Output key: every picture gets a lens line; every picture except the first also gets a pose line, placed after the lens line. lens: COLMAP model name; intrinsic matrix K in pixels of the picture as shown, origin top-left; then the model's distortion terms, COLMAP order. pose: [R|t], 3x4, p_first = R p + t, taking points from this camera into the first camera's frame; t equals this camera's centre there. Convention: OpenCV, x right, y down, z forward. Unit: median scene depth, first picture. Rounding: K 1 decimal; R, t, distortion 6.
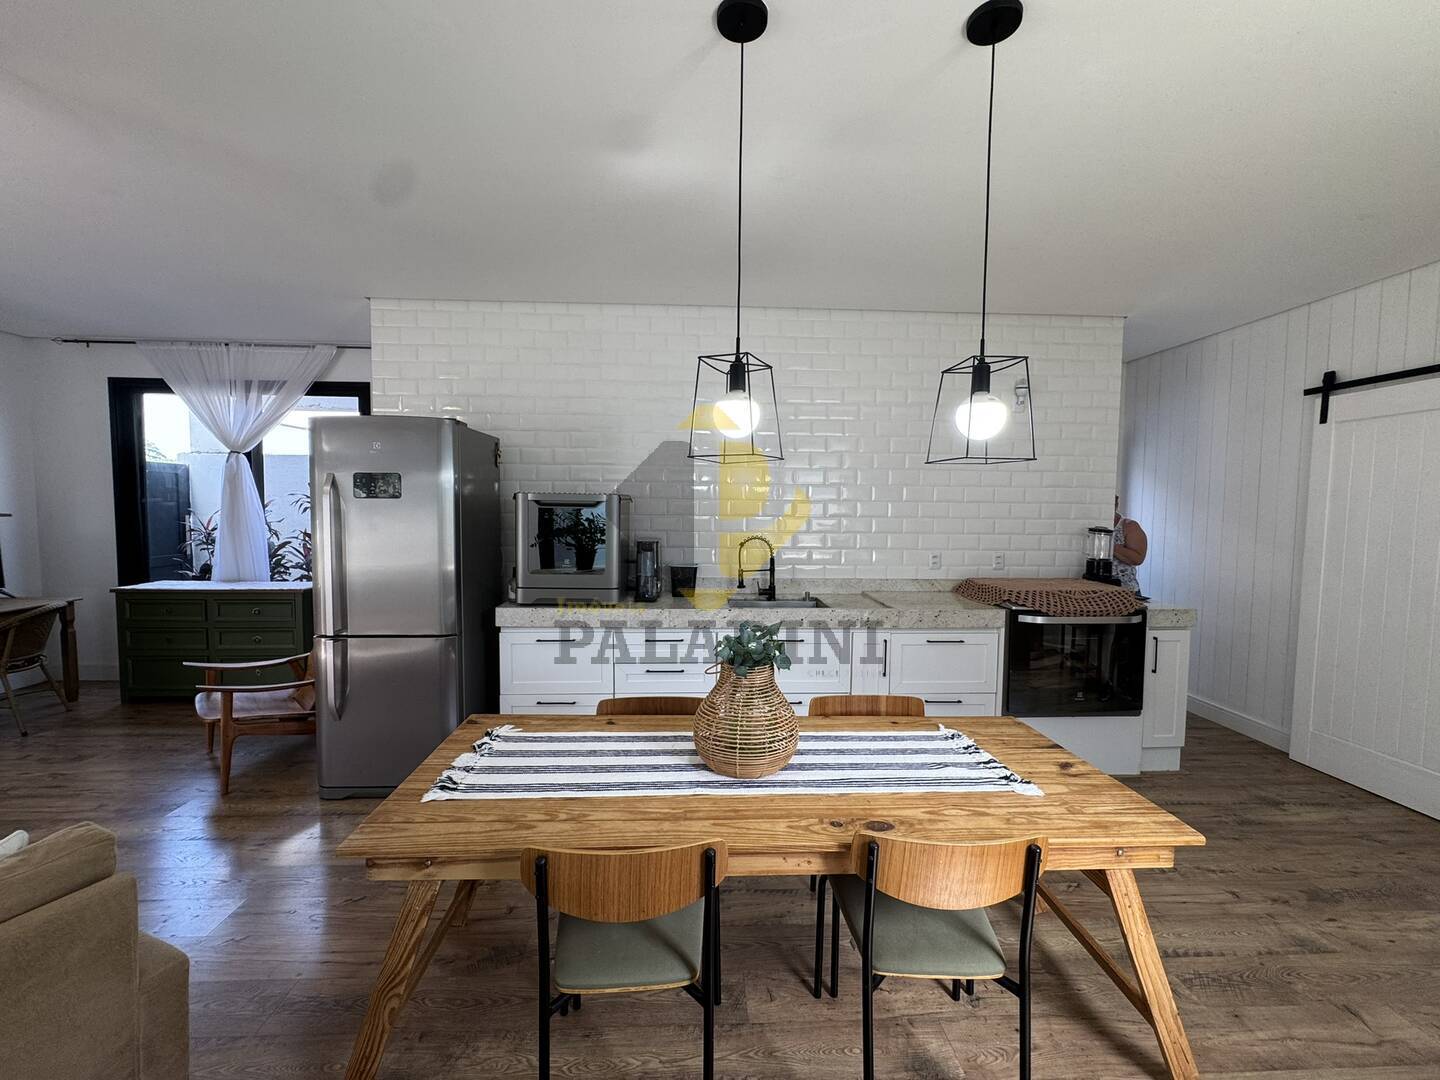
lens RADIAL K [[576.2, 0, 711.9], [0, 576.2, 539.7], [0, 0, 1]] dist [-0.001963, 0.000659]
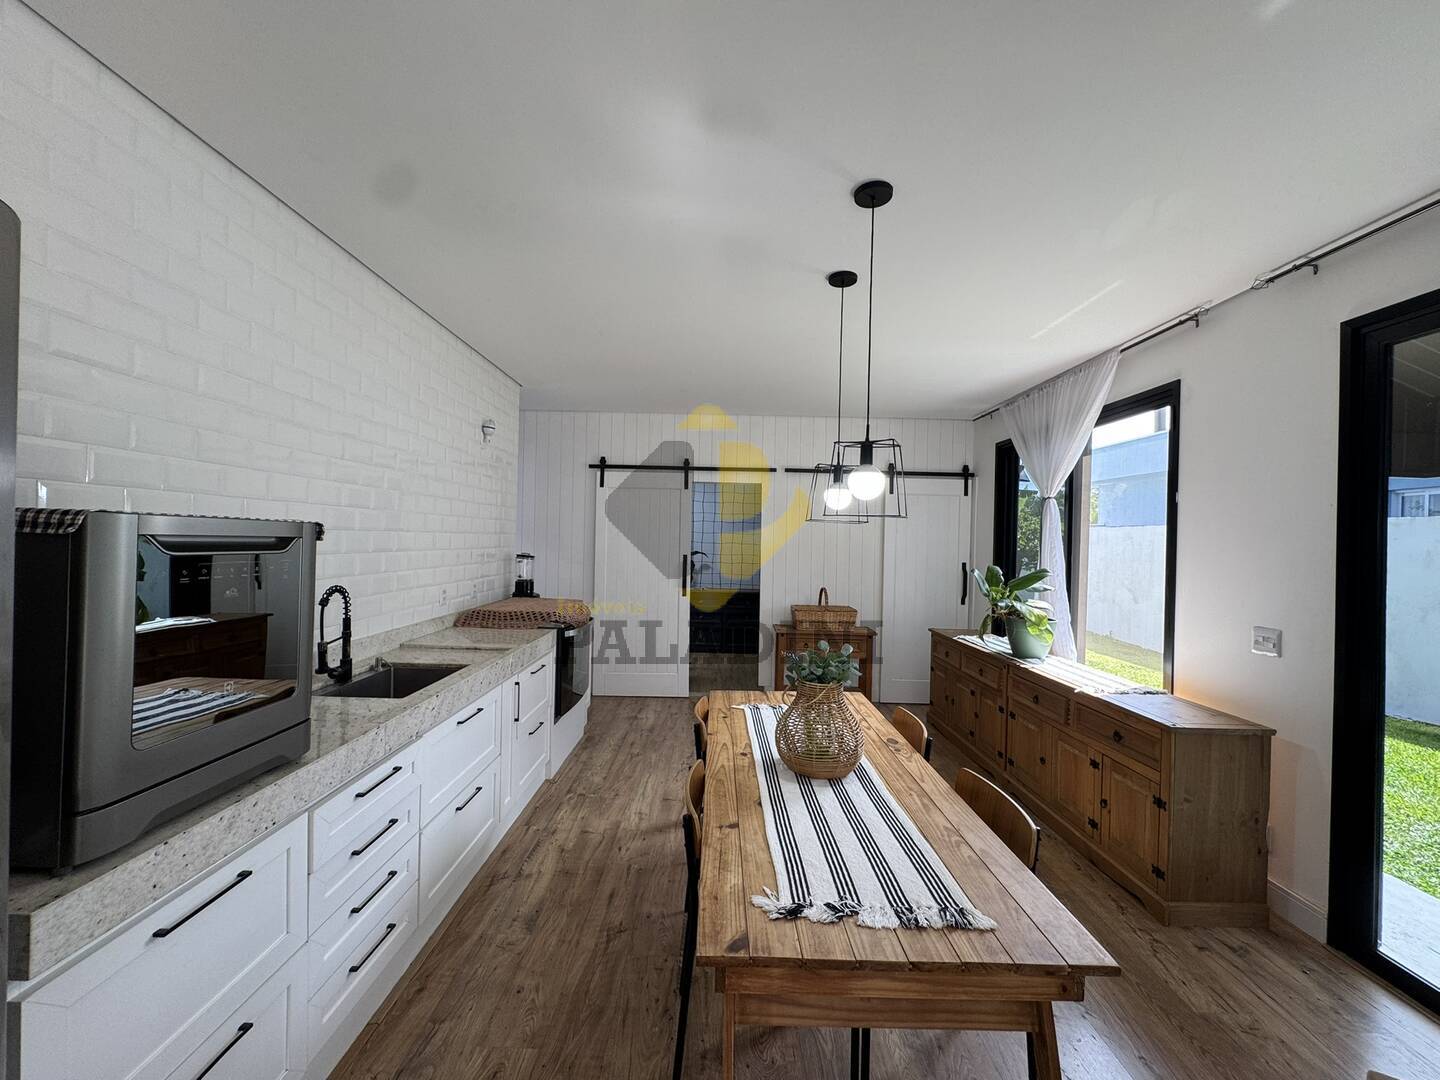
lens RADIAL K [[576.2, 0, 718.0], [0, 576.2, 535.4], [0, 0, 1]] dist [-0.001963, 0.000659]
pose [[0.048923, -0.001301, 0.998802, -0.609259], [0.038317, 0.999265, -0.000575, -0.050448], [-0.998067, 0.038299, 0.048937, 0.611494]]
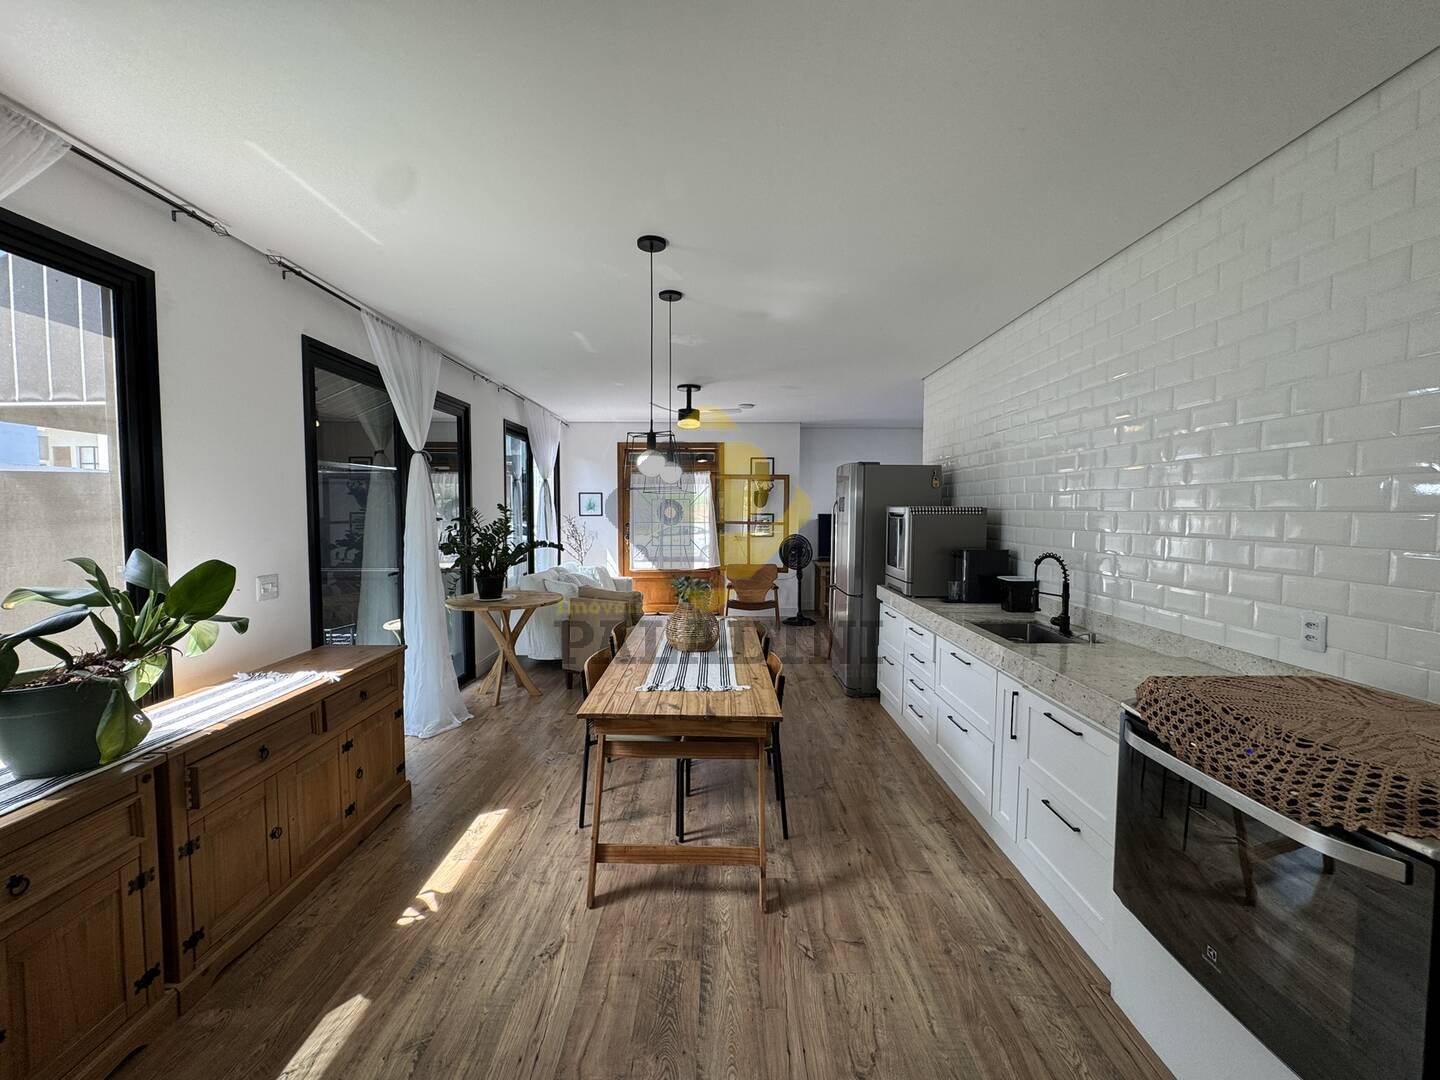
lens RADIAL K [[576.2, 0, 714.2], [0, 576.2, 538.9], [0, 0, 1]] dist [-0.001963, 0.000659]
pose [[-0.052613, 0.041896, -0.997736, 1.057068], [-0.067480, 0.996687, 0.045410, -0.035447], [0.996332, 0.069717, -0.049612, 0.617552]]
